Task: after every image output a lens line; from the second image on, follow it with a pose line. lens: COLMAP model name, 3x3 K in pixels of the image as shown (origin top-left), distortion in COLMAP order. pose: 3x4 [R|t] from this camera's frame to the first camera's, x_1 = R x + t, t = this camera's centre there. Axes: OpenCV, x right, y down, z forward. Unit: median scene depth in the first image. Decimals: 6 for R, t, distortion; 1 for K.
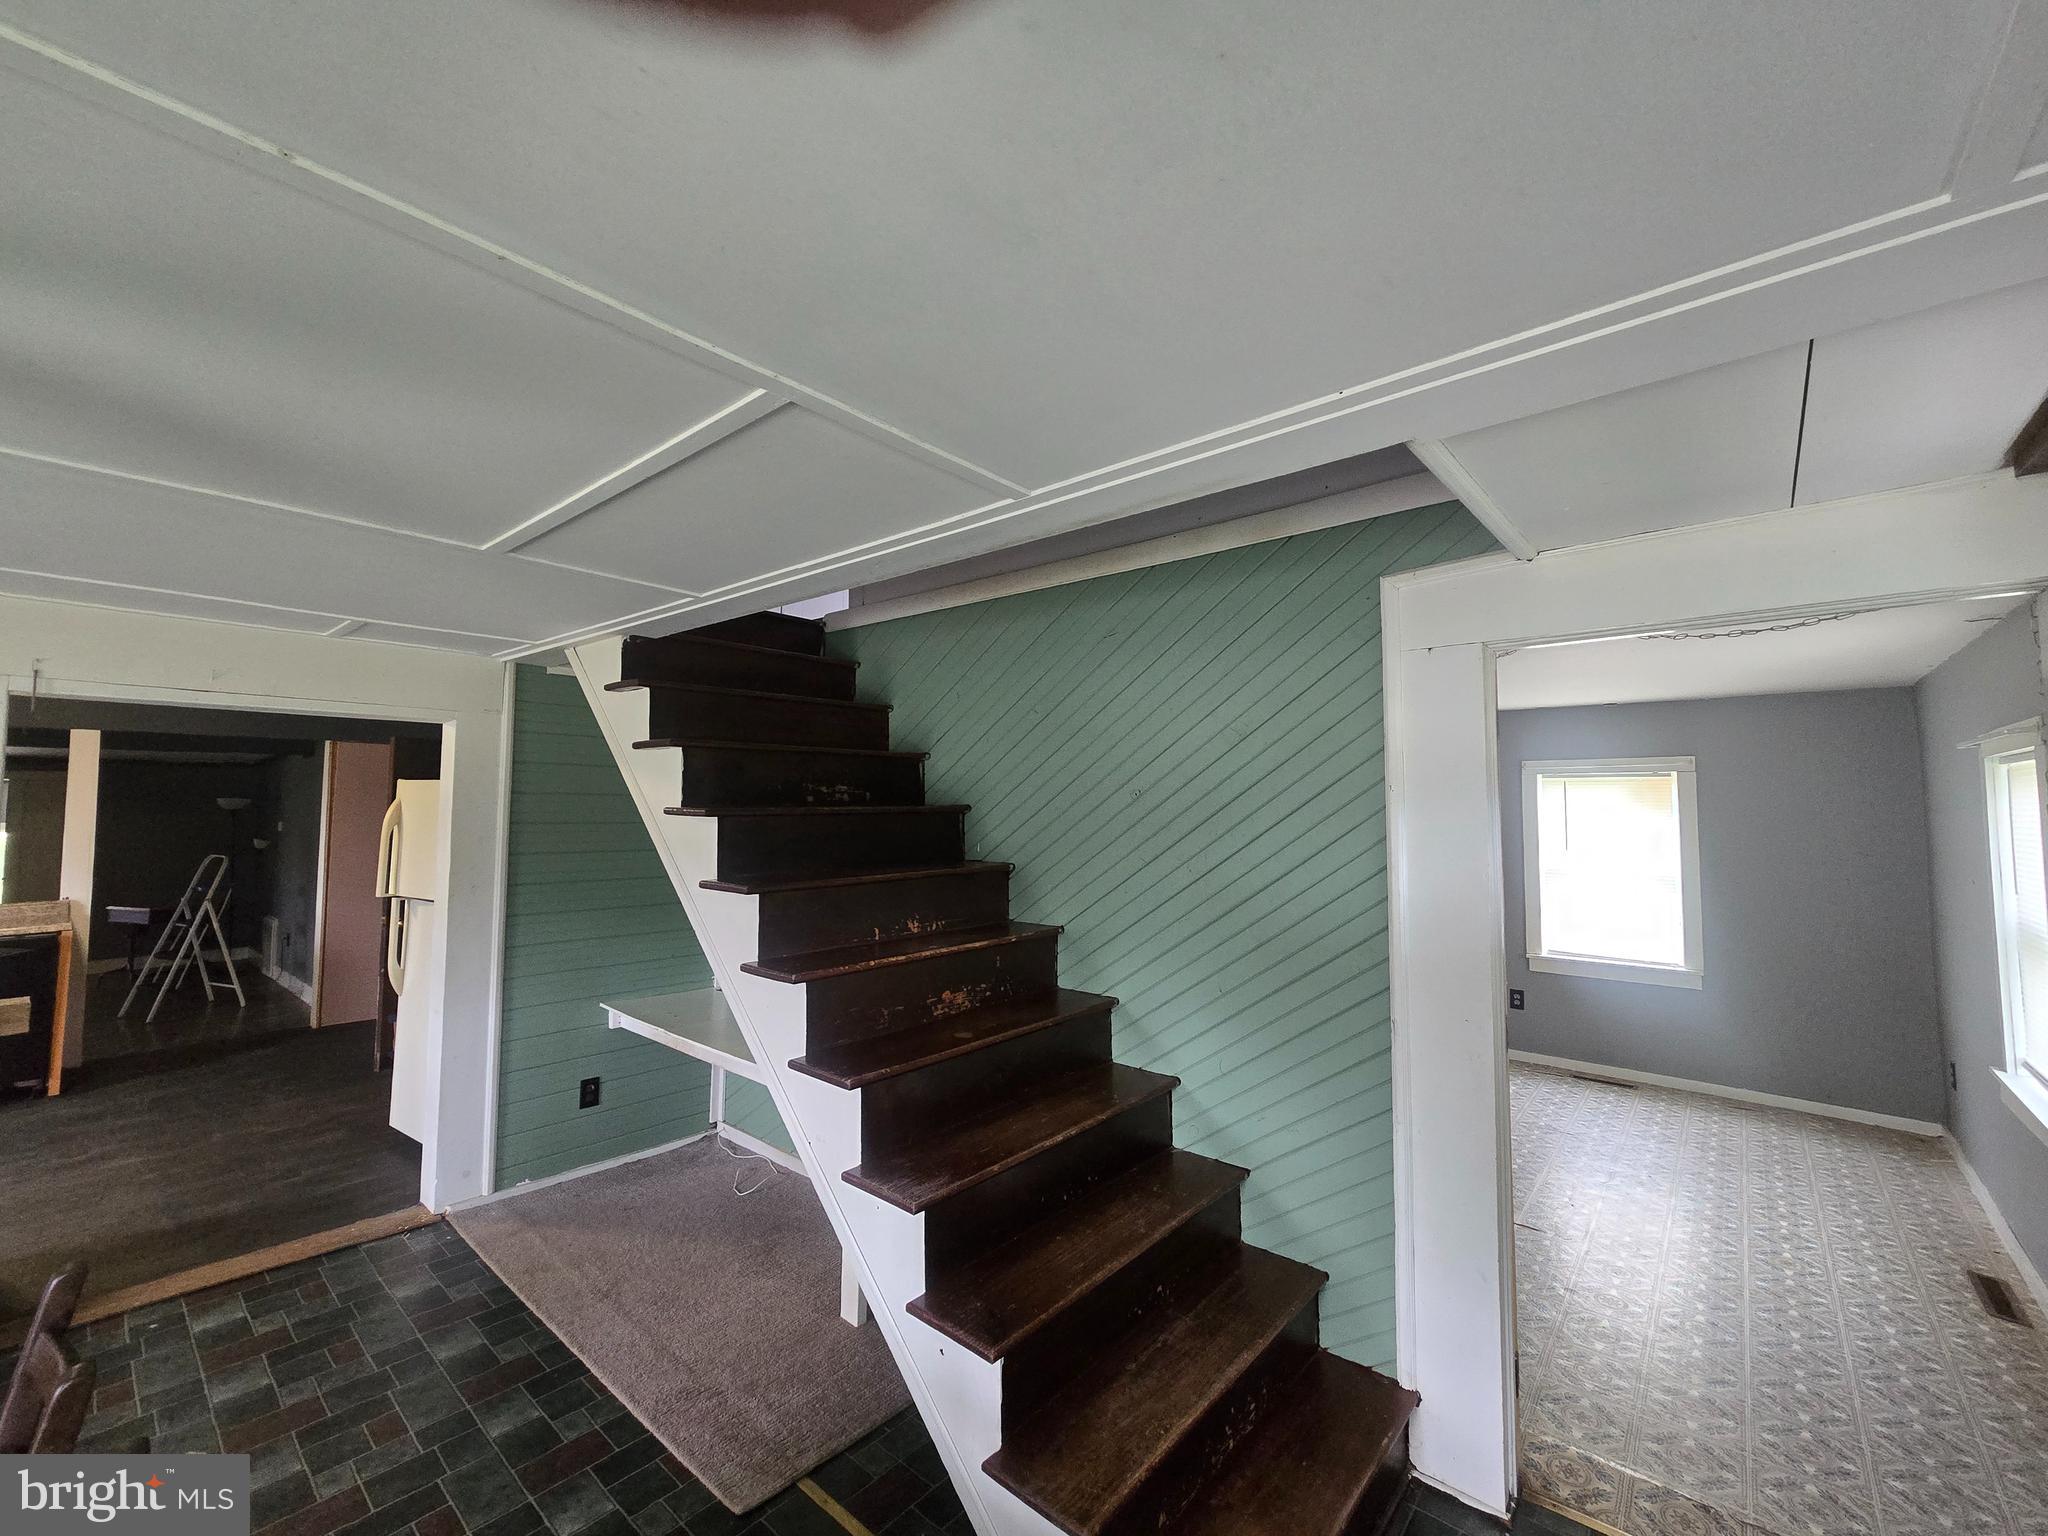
lens RADIAL K [[838.6, 0, 1018.4], [0, 838.6, 763.8], [0, 0, 1]] dist [0.000879, -0.000067]
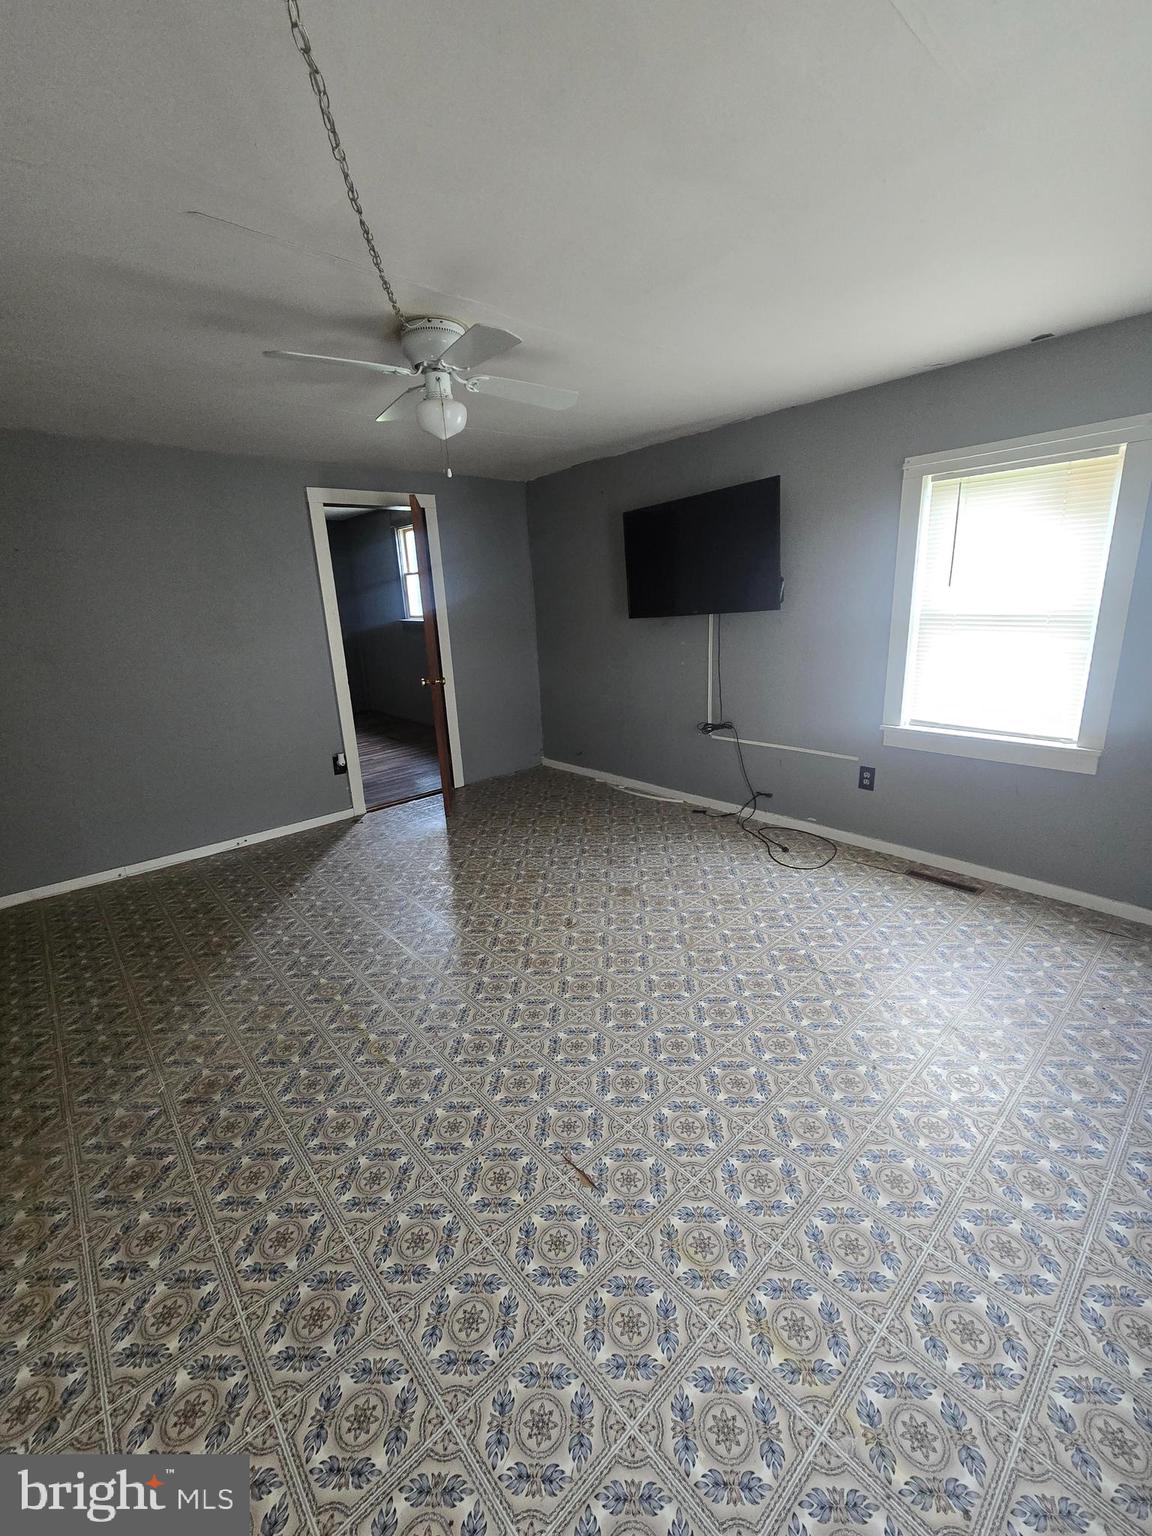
lens RADIAL K [[628.9, 0, 579.6], [0, 628.9, 771.0], [0, 0, 1]] dist [0.000879, -0.000067]
pose [[0.989422, -0.015004, -0.144288, 0.435003], [0.061165, 0.945052, 0.321148, 0.063684], [0.131541, -0.326577, 0.935973, 0.418521]]
